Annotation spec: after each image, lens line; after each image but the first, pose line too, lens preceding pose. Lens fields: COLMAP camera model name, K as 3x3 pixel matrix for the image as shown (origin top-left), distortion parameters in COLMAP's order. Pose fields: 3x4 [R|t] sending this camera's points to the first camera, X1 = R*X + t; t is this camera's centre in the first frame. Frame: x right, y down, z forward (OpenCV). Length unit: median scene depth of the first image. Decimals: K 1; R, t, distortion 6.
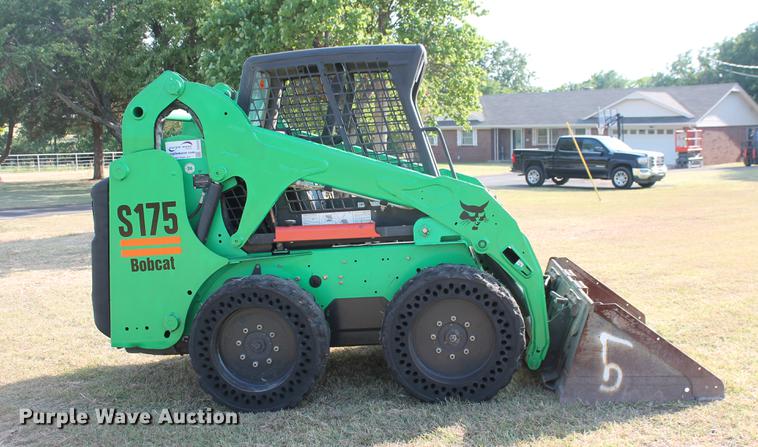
lens RADIAL K [[844.6, 0, 379.0], [0, 844.6, 223.5], [0, 0, 1]] dist [-0.095901, -0.005013]
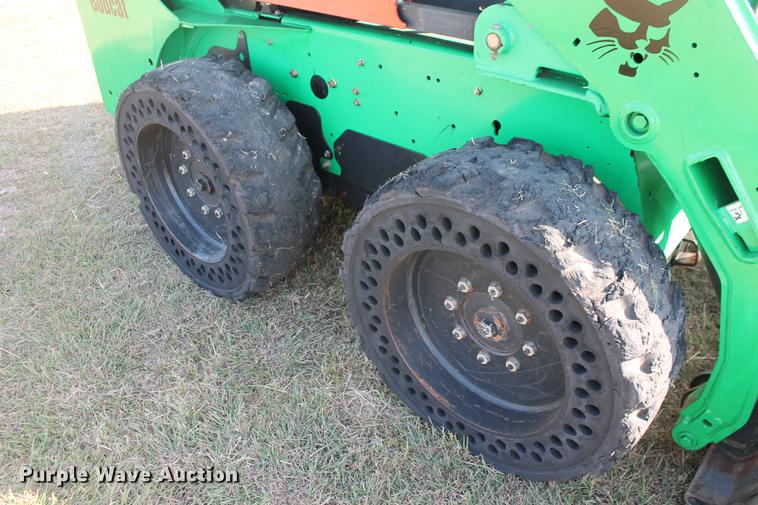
lens RADIAL K [[631.6, 0, 389.2], [0, 631.6, 251.5], [0, 0, 1]] dist [-0.164755, 0.125521]
pose [[0.806069, 0.367025, -0.464270, 0.173584], [-0.063712, 0.833732, 0.548482, -0.058251], [0.588383, -0.412534, 0.695429, 0.759450]]
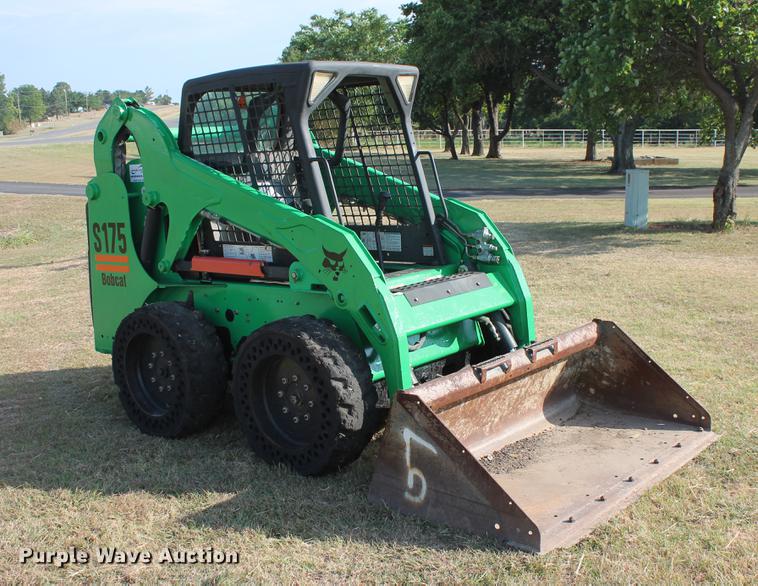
lens RADIAL K [[917.4, 0, 379.0], [0, 917.4, 293.0], [0, 0, 1]] dist [-0.112317, 0.005900]
pose [[0.806622, 0.114110, -0.579948, 0.692276], [-0.056635, 0.991594, 0.116335, -0.091070], [0.588348, -0.060993, 0.806304, 0.274313]]
